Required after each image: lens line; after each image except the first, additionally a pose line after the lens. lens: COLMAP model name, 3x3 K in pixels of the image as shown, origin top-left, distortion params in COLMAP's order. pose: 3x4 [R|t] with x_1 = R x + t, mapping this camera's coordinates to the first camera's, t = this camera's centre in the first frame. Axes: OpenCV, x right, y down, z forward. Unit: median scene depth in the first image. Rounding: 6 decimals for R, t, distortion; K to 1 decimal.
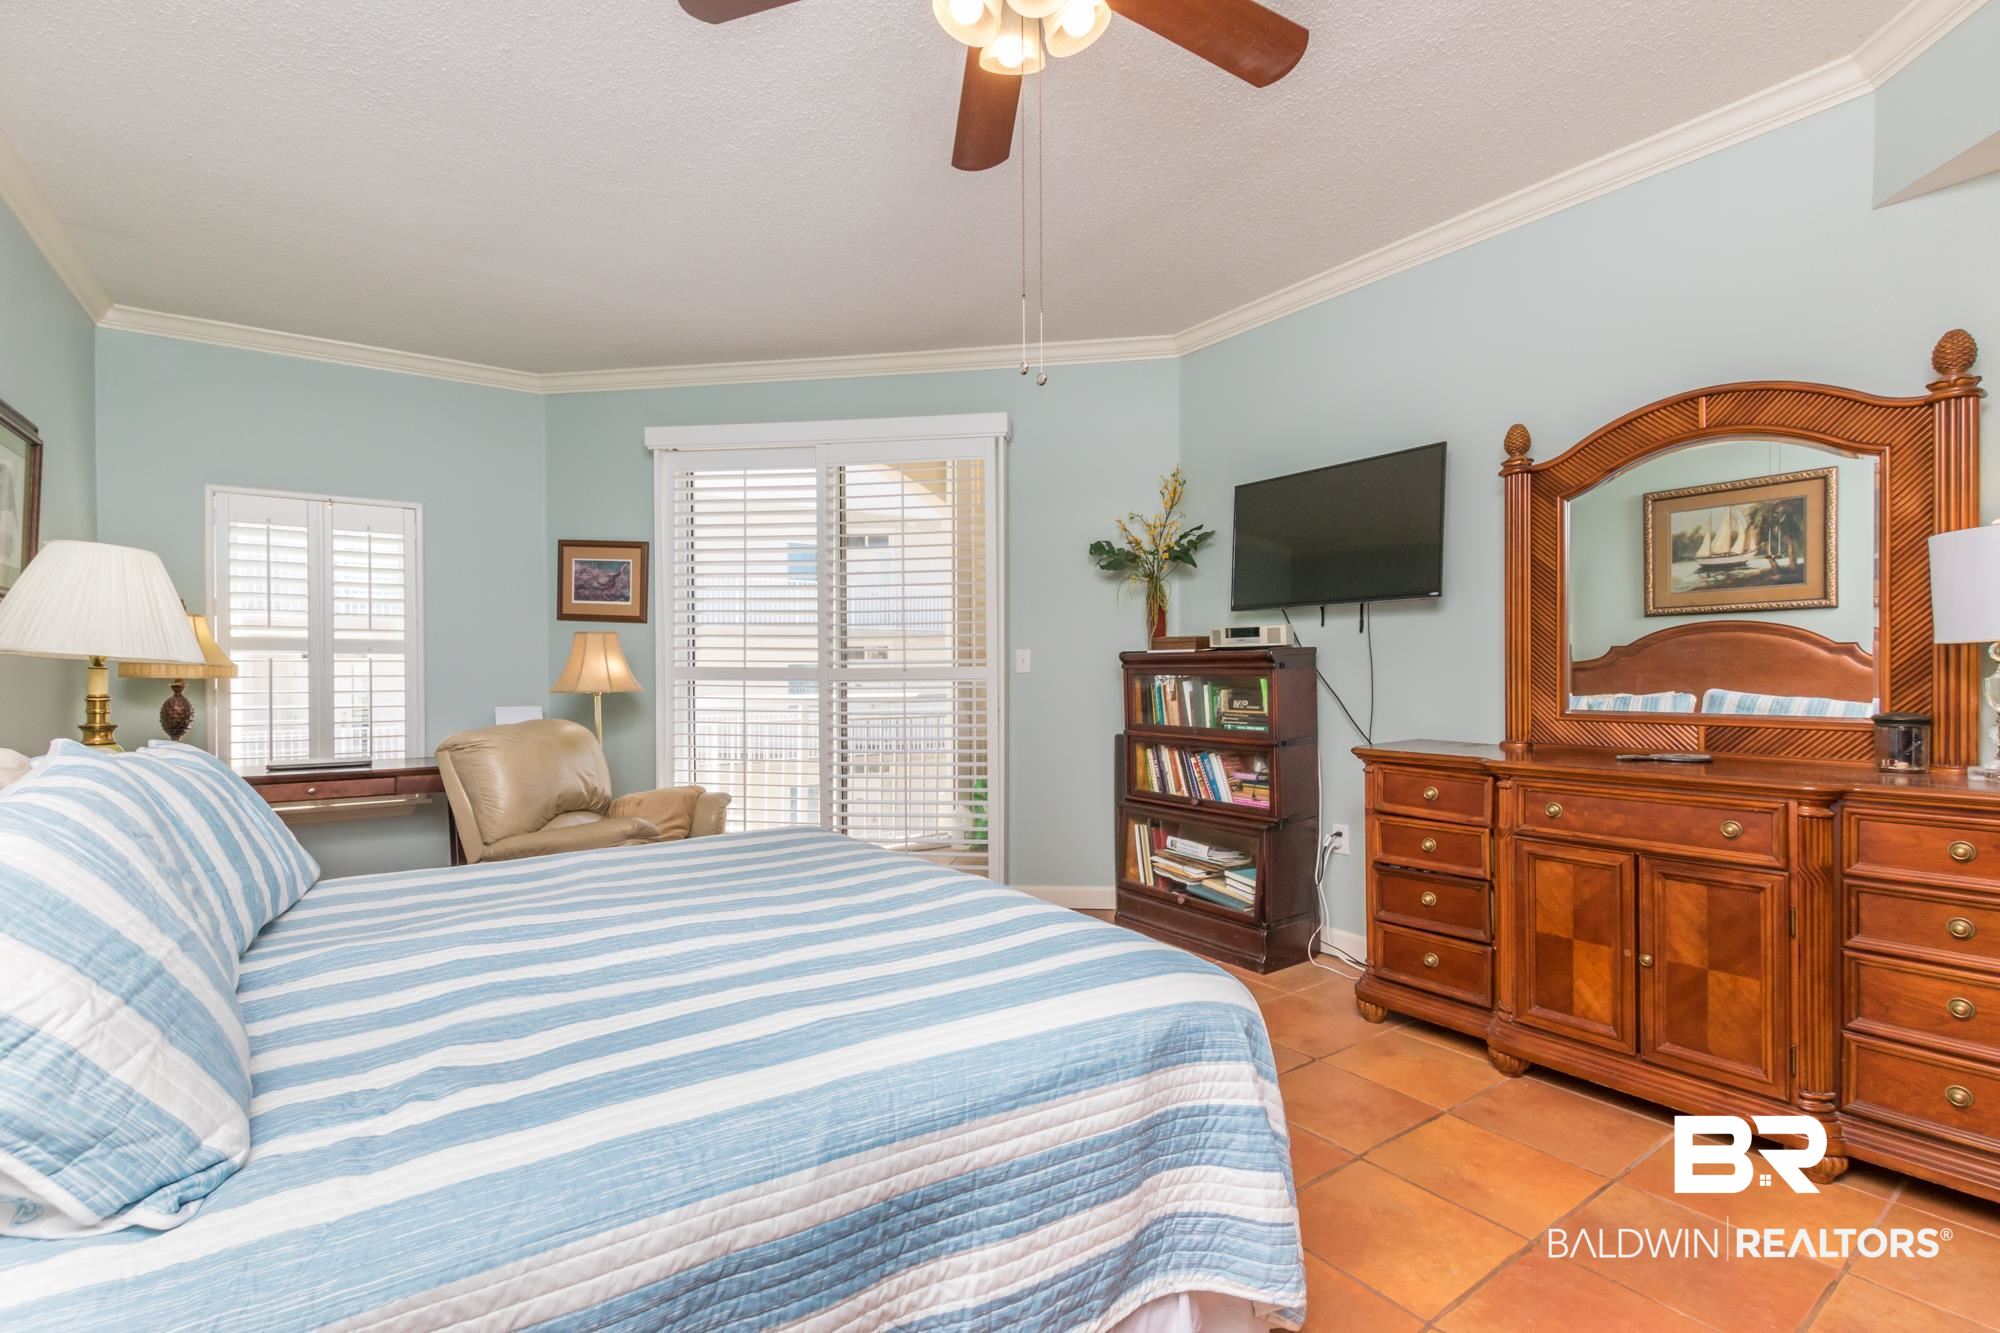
lens RADIAL K [[905.1, 0, 995.9], [0, 905.1, 665.6], [0, 0, 1]] dist [0.001569, -0.002994]
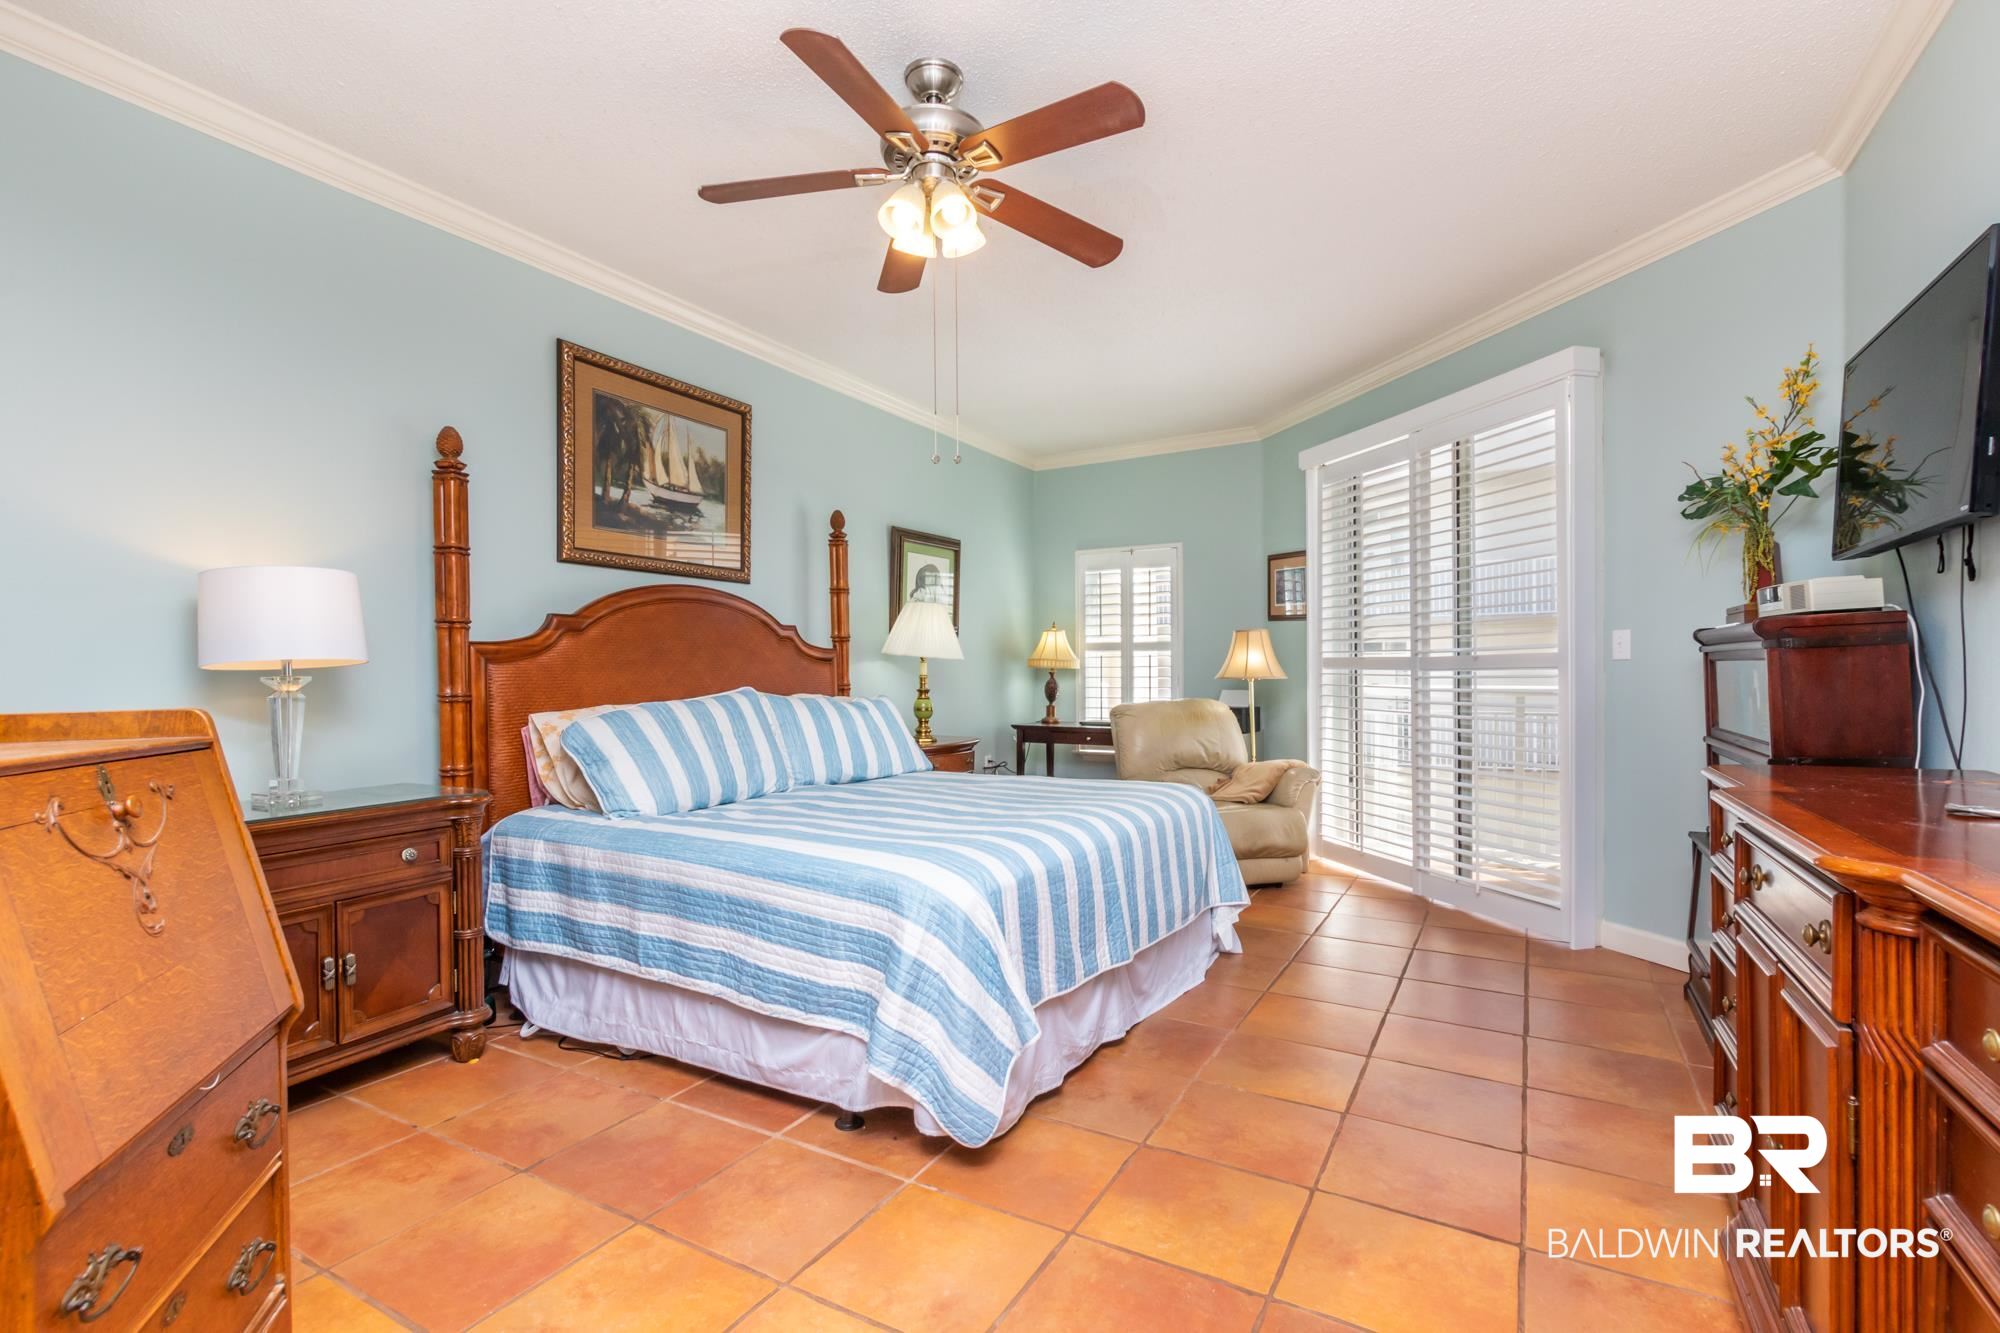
lens RADIAL K [[905.1, 0, 993.9], [0, 905.1, 673.8], [0, 0, 1]] dist [0.001569, -0.002994]
pose [[0.415803, 0.004202, -0.909445, 0.548997], [0.010144, 0.999906, 0.009258, 0.007576], [0.909398, -0.013075, 0.415721, 0.170211]]
